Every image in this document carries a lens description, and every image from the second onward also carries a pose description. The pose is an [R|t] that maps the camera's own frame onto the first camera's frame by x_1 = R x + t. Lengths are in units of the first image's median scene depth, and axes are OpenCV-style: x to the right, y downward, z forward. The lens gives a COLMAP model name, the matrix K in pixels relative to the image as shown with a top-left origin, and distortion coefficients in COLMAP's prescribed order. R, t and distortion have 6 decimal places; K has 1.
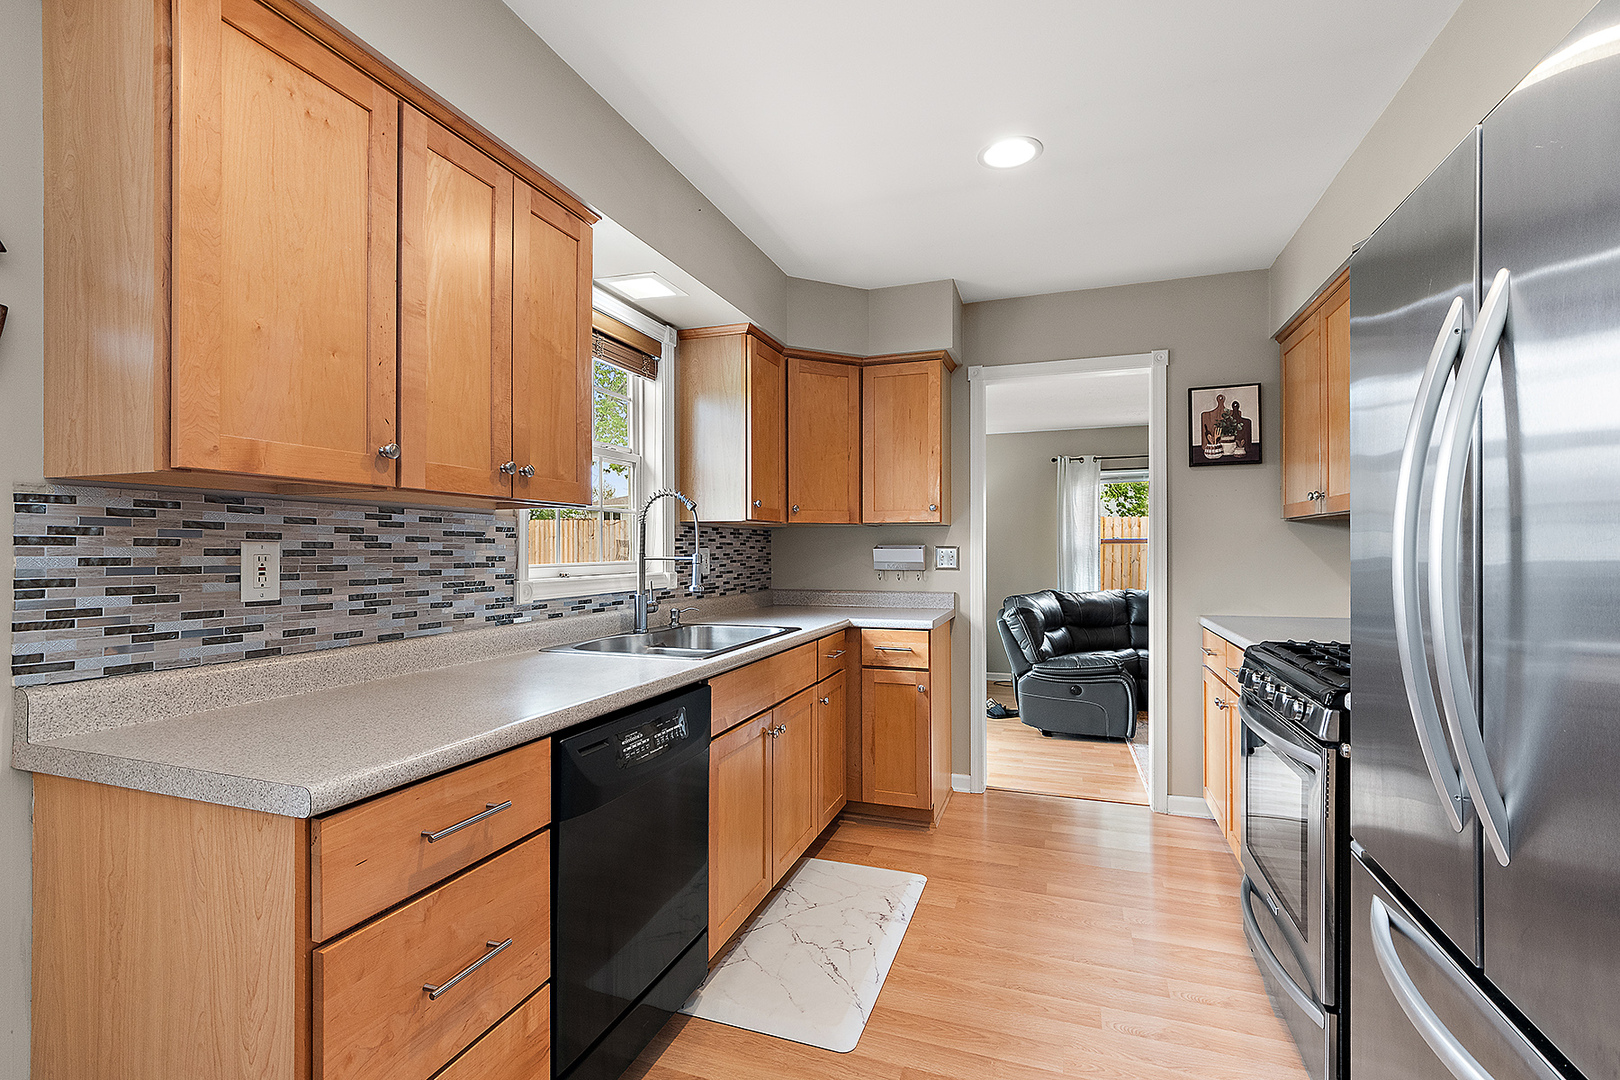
lens RADIAL K [[726.2, 0, 801.7], [0, 726.2, 545.7], [0, 0, 1]] dist [0.002854, -0.000134]
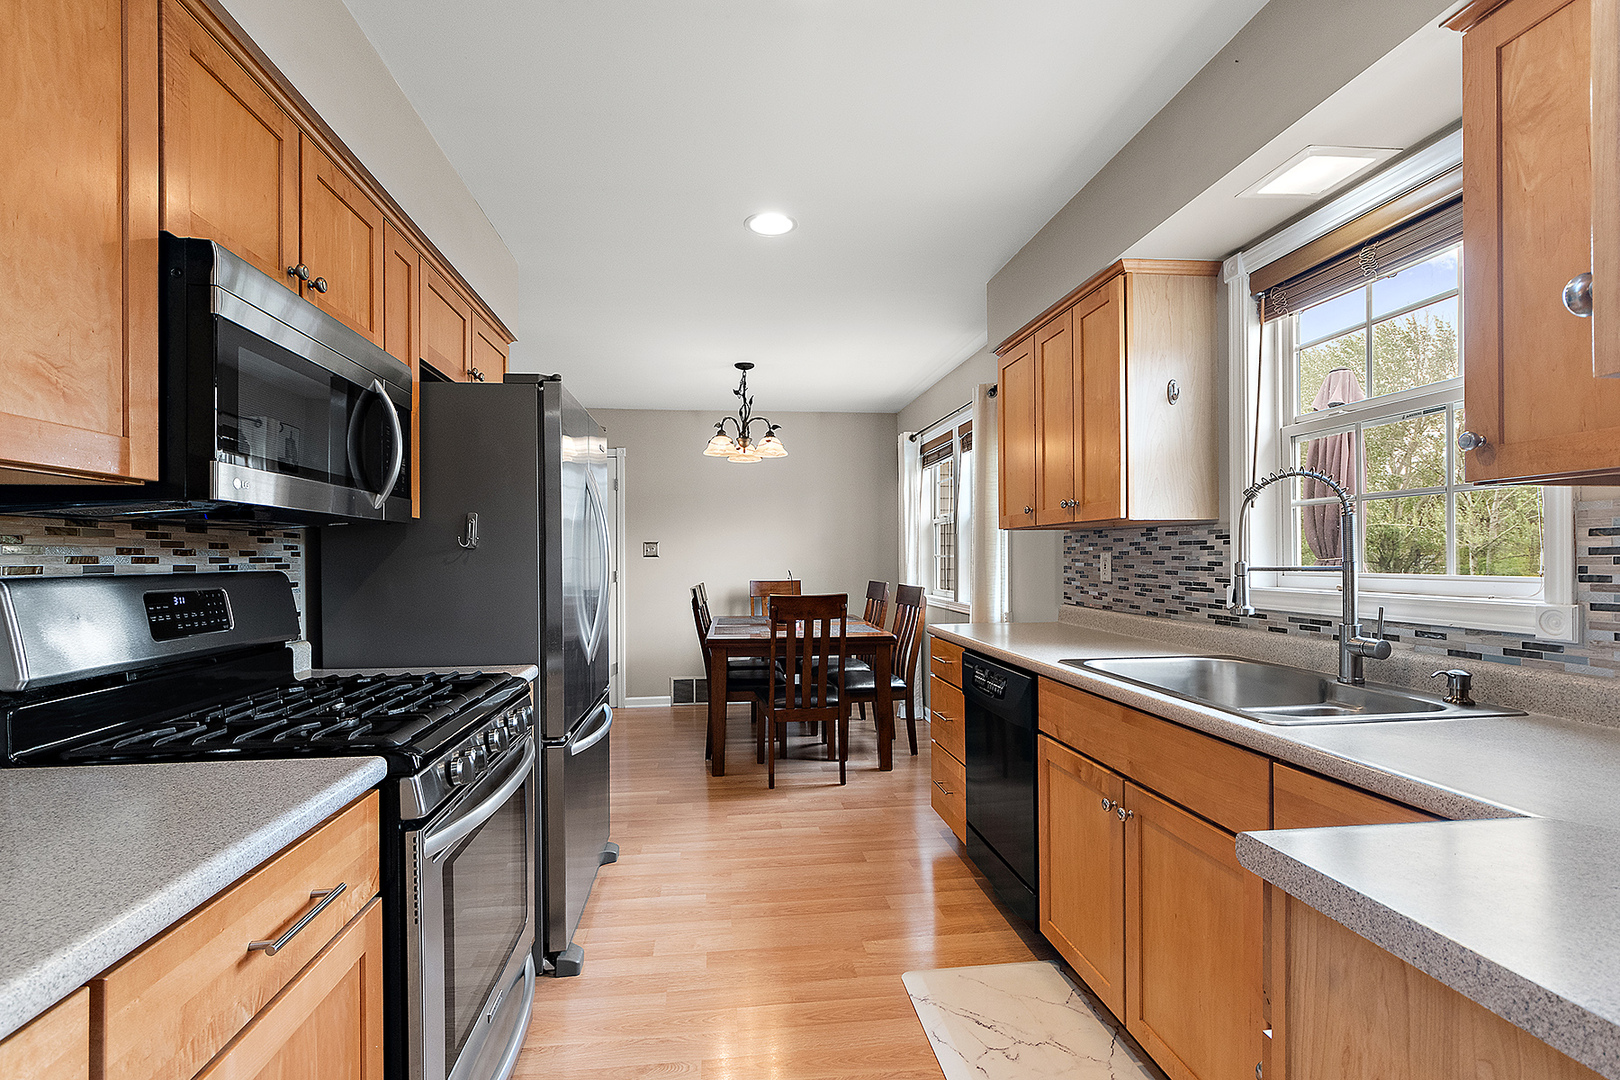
lens RADIAL K [[726.2, 0, 803.8], [0, 726.2, 551.9], [0, 0, 1]] dist [0.002854, -0.000134]
pose [[-0.887579, 0.003447, -0.460642, 0.749478], [0.009152, 0.999907, -0.010152, 0.006303], [0.460564, -0.013226, -0.887528, 1.961679]]
